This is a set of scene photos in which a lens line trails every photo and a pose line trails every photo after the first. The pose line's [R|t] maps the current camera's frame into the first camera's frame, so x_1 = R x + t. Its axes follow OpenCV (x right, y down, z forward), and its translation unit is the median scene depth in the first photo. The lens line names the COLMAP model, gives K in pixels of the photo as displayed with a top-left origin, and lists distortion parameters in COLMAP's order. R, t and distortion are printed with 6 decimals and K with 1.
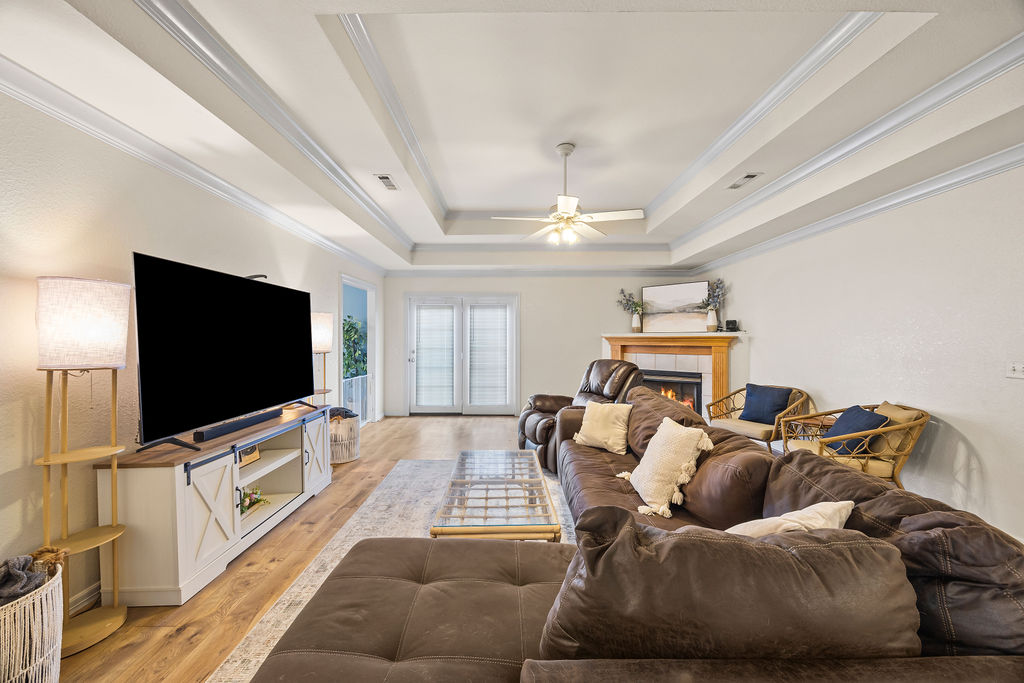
lens RADIAL K [[392.3, 0, 517.3], [0, 392.3, 338.8], [0, 0, 1]] dist [0.000106, 0.000194]
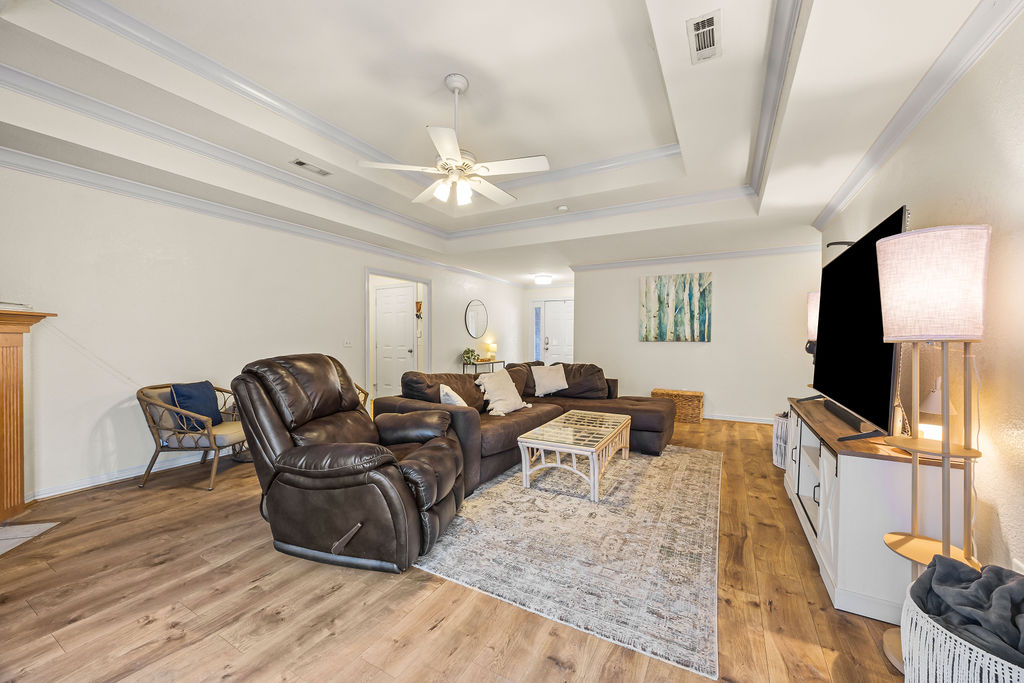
lens RADIAL K [[392.3, 0, 513.9], [0, 392.3, 345.0], [0, 0, 1]] dist [0.000106, 0.000194]
pose [[-0.870742, 0.000341, 0.491739, -0.447563], [0.003500, 0.999979, 0.005505, 0.061145], [-0.491727, 0.006514, -0.870725, 1.936276]]
